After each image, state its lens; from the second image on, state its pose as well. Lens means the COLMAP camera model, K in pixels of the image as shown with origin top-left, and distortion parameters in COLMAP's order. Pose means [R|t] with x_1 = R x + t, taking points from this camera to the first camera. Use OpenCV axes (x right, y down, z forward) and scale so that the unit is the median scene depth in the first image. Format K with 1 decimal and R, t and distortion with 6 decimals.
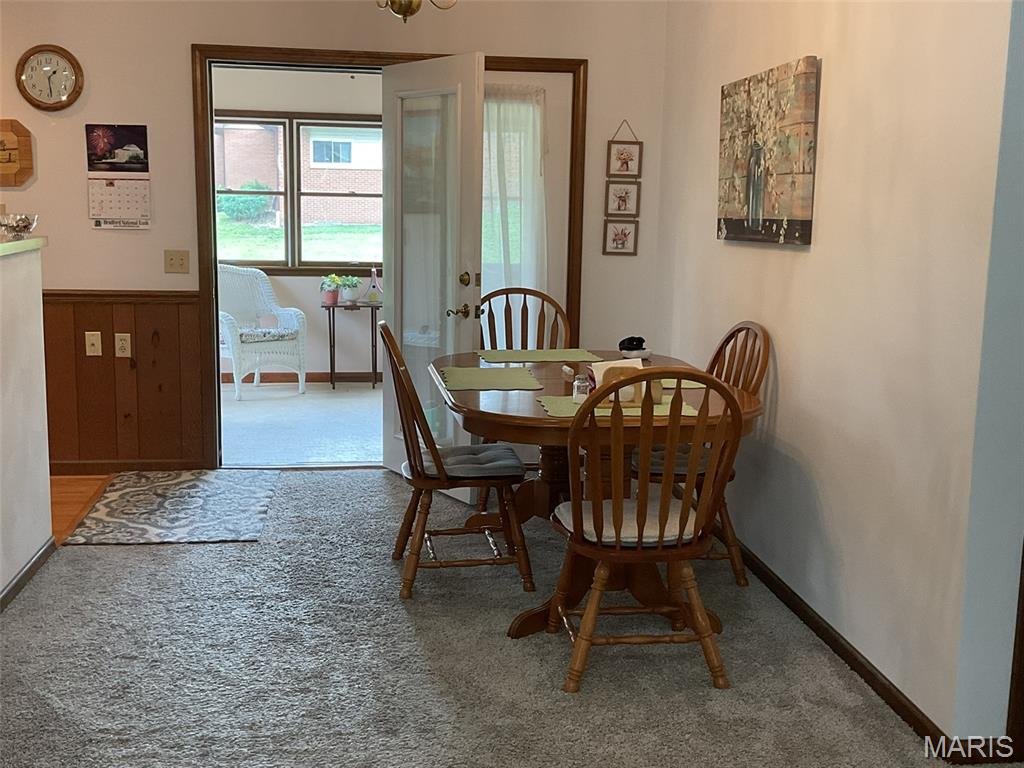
lens RADIAL K [[1158.0, 0, 512.0], [0, 1158.0, 384.0], [0, 0, 1]] dist [0.090792, -0.004779]
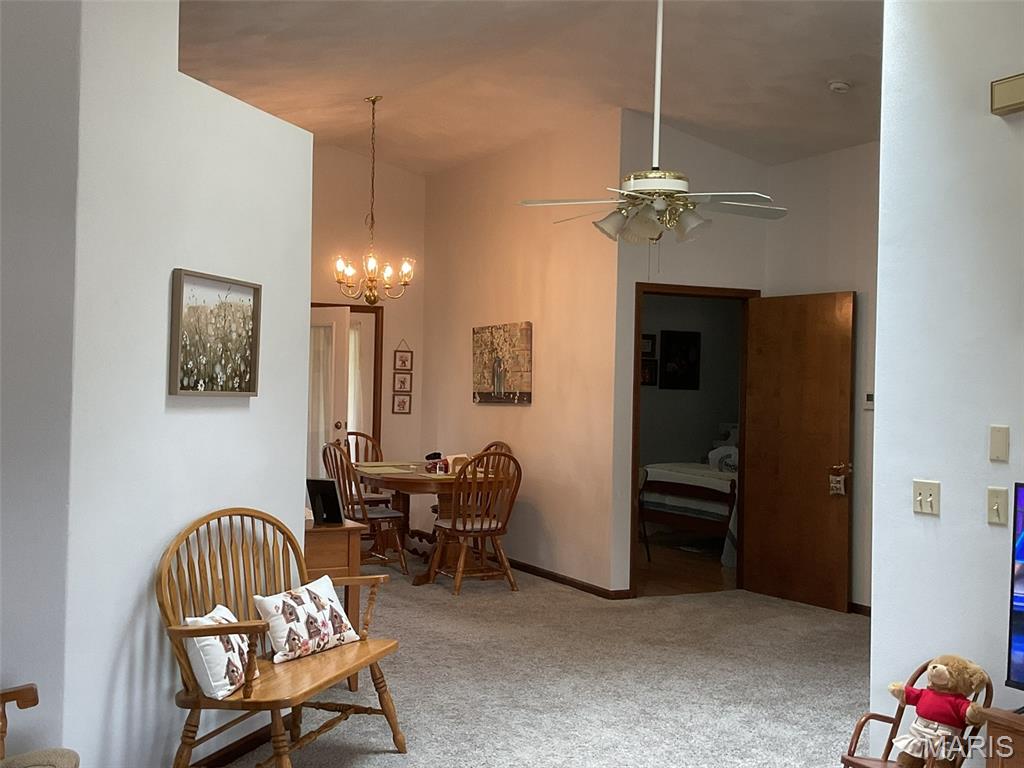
lens RADIAL K [[1158.0, 0, 512.0], [0, 1158.0, 384.0], [0, 0, 1]] dist [0.090792, -0.004779]
pose [[0.933545, -0.000201, 0.358459, -0.493384], [0.055901, 0.987847, -0.145030, 0.140649], [-0.354073, 0.155431, 0.922211, -0.889510]]
